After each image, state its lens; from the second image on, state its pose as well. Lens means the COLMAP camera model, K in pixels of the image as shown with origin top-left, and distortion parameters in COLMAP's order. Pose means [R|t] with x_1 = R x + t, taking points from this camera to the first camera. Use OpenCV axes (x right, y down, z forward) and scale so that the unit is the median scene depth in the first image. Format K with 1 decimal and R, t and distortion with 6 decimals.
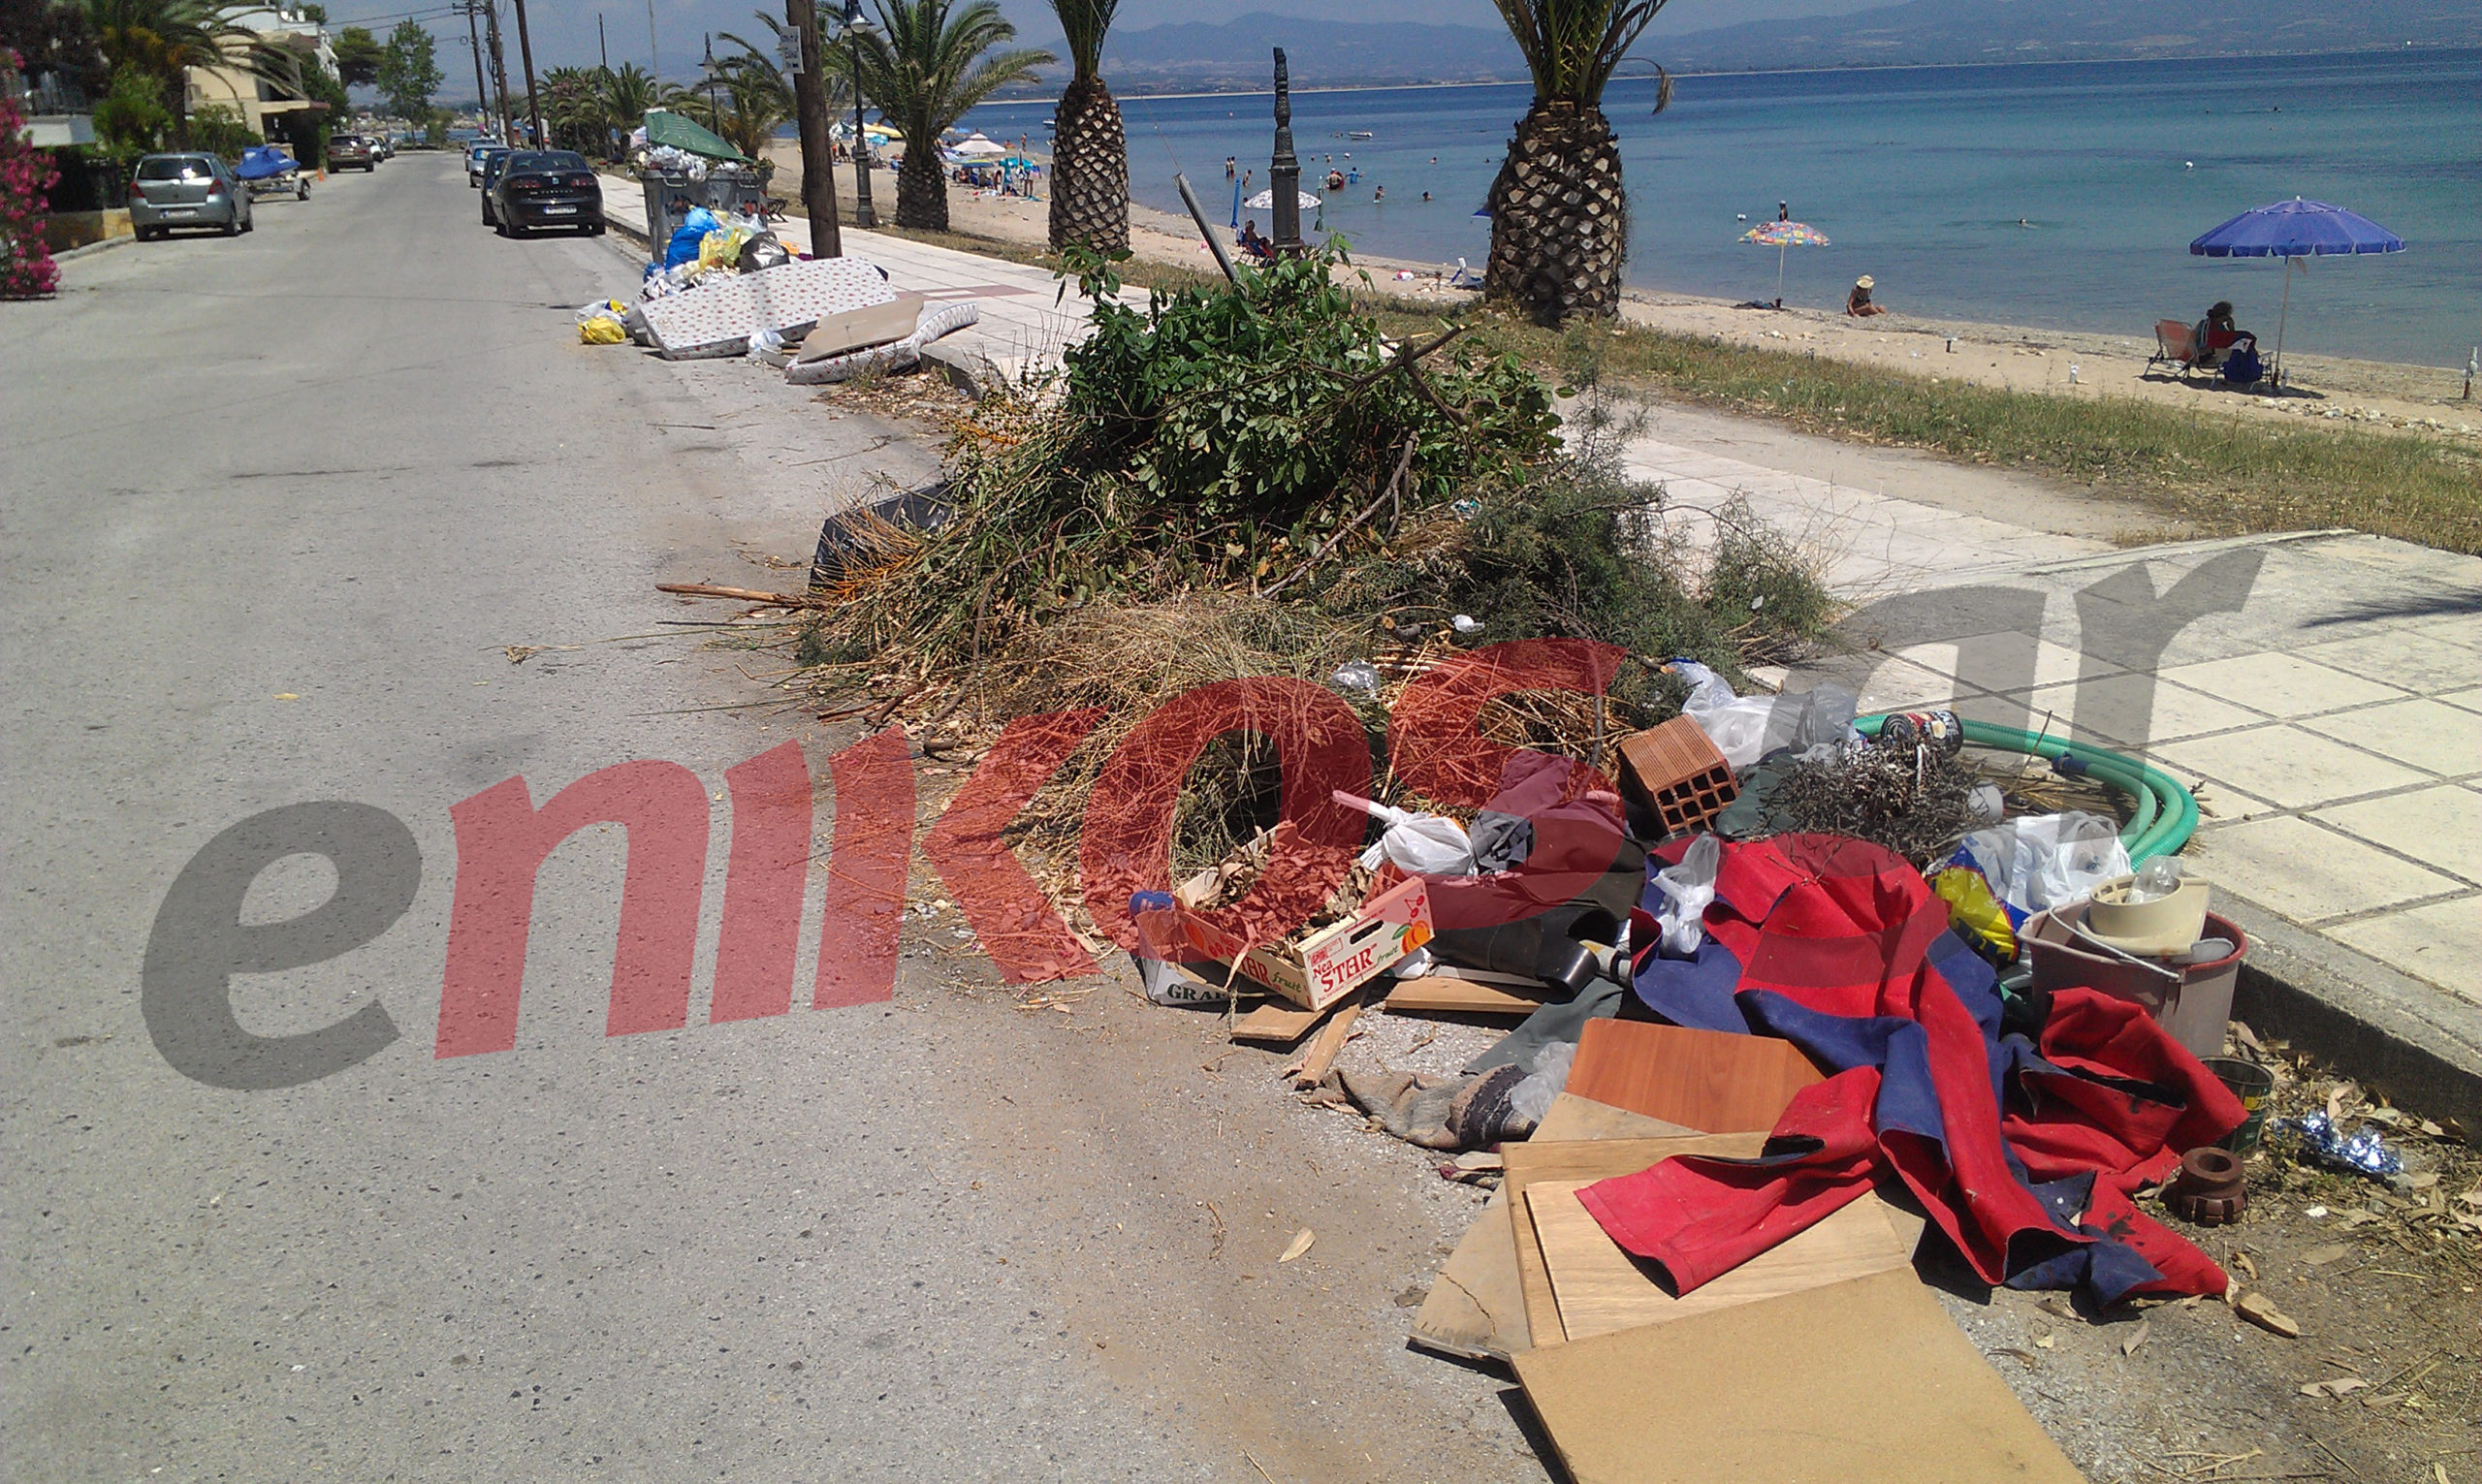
lens RADIAL K [[1979.5, 0, 1240.7], [0, 1979.5, 744.0], [0, 0, 1]] dist [0.039393, -0.043661]
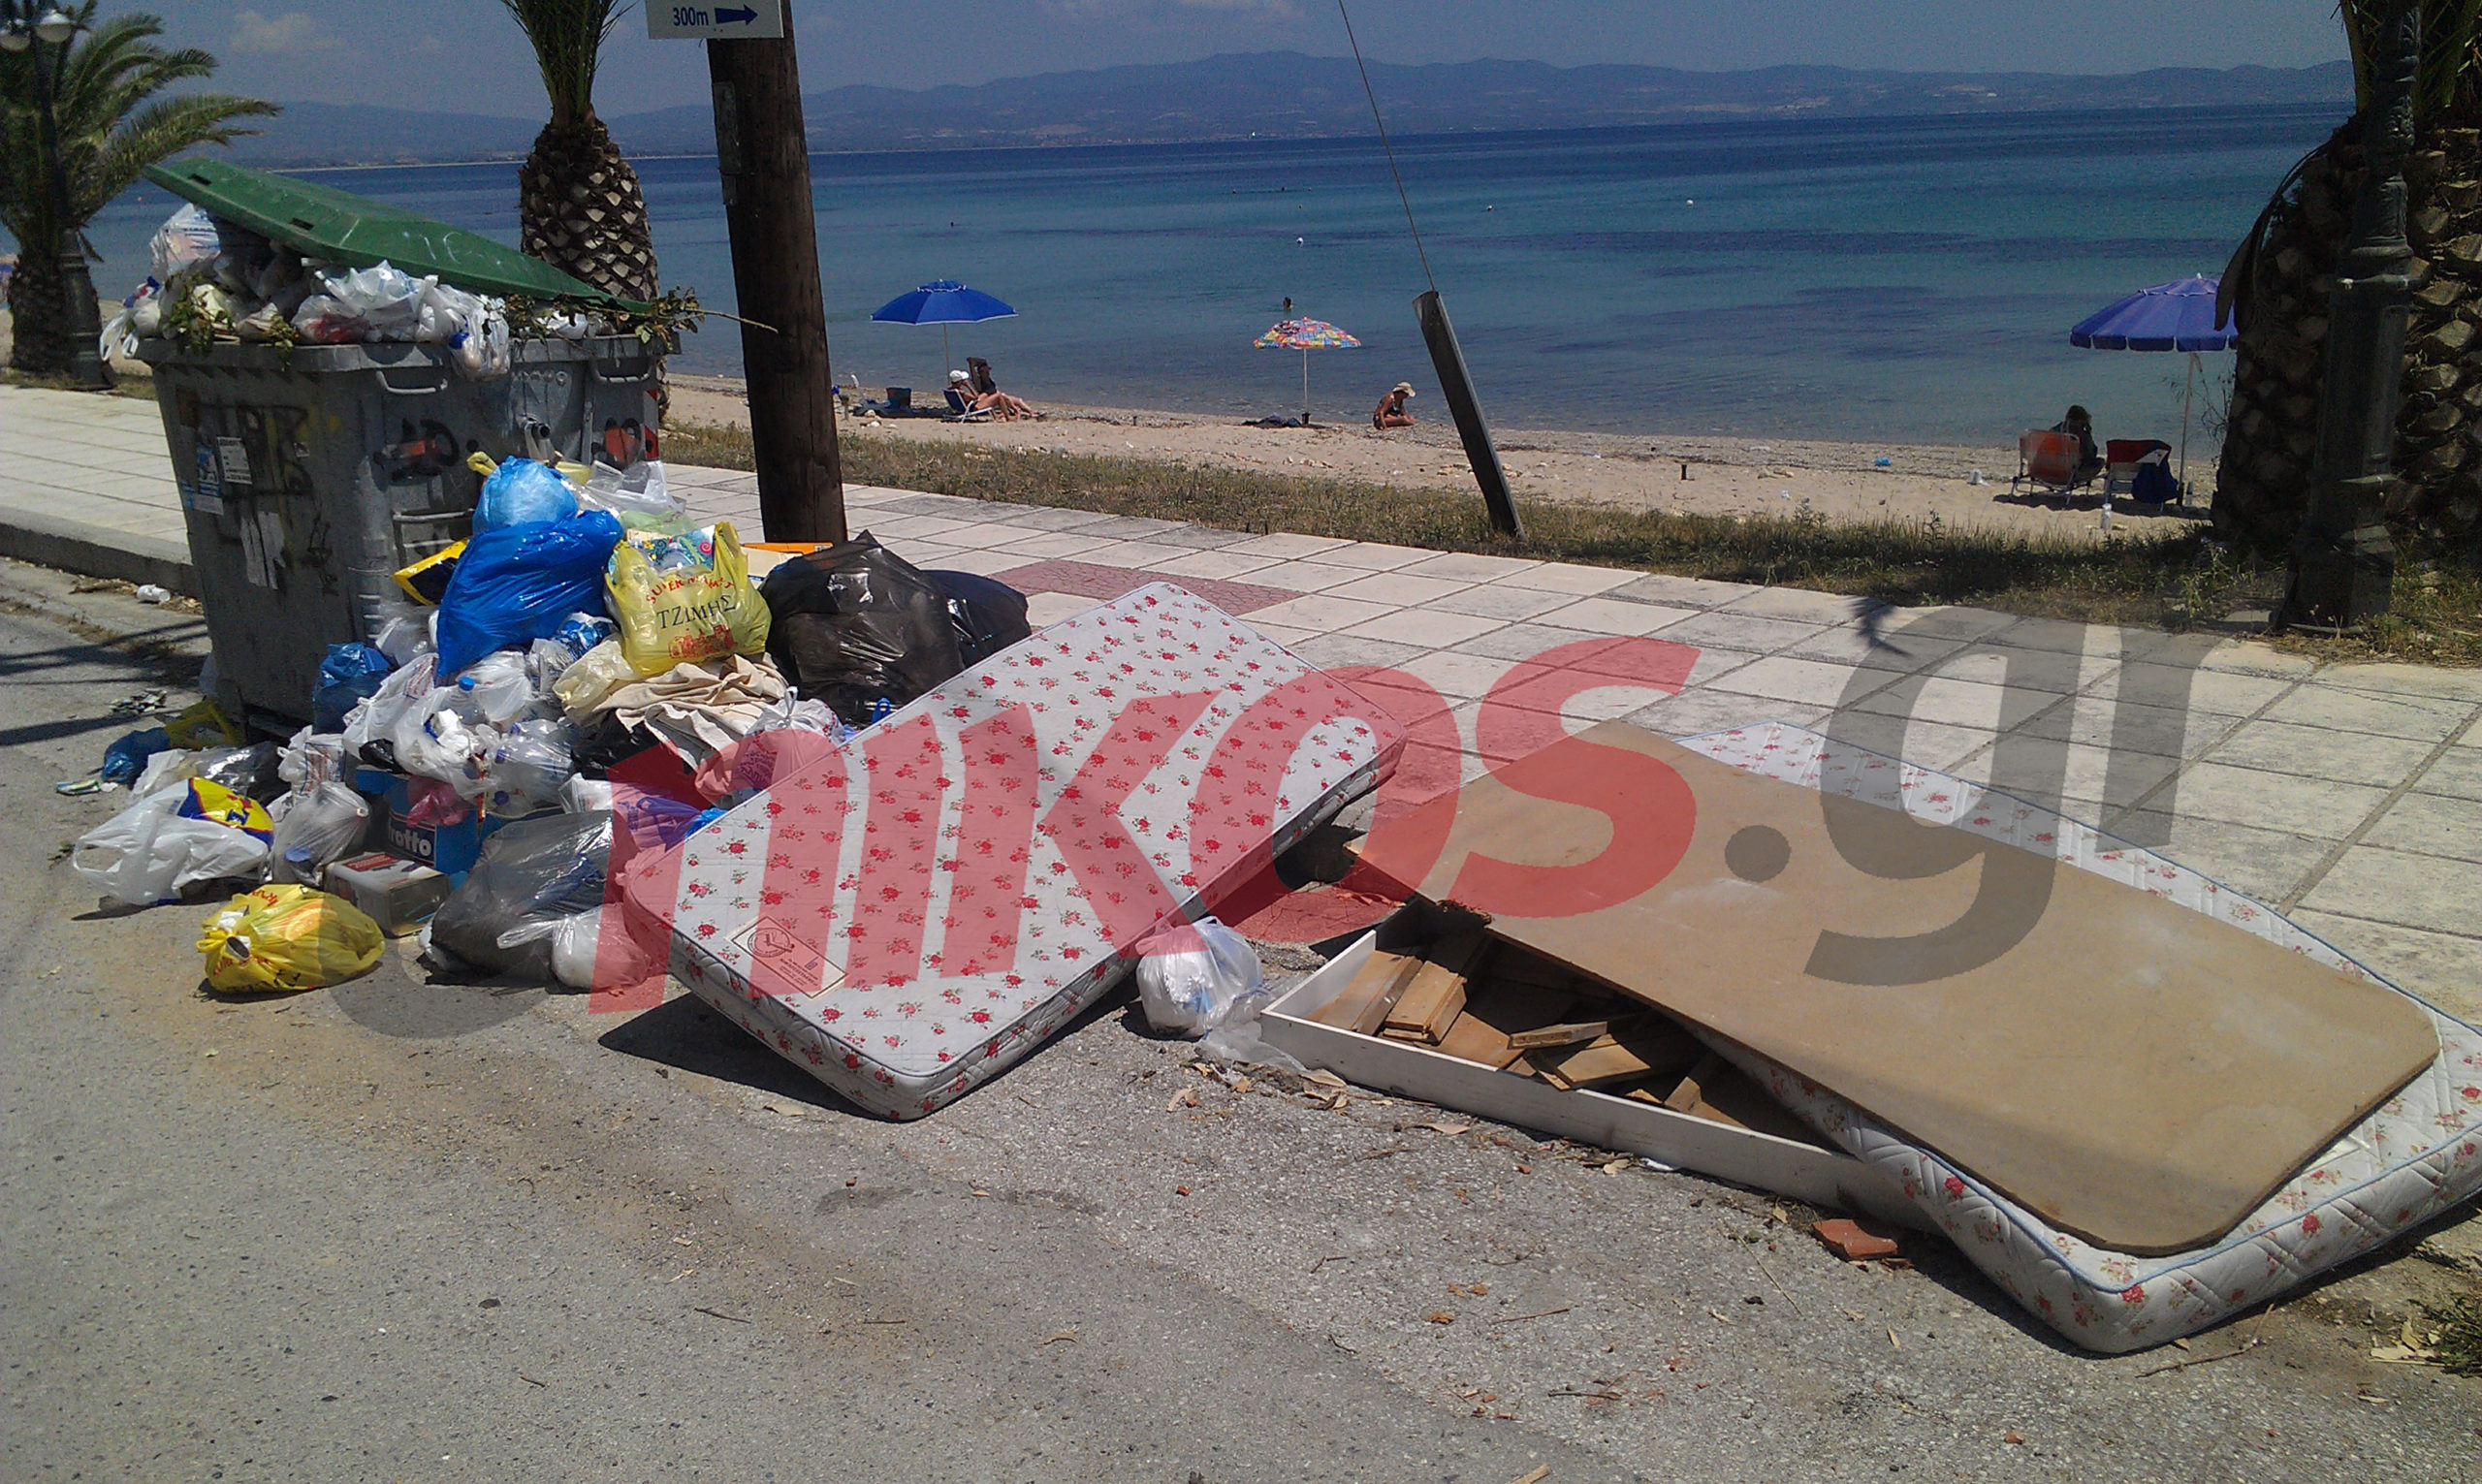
lens RADIAL K [[1979.5, 0, 1242.9], [0, 1979.5, 746.8], [0, 0, 1]] dist [0.039393, -0.043661]
pose [[0.876132, -0.135065, 0.462763, -0.198498], [0.151788, 0.988412, 0.001110, -0.129475], [-0.457551, 0.069270, 0.886481, 0.421332]]
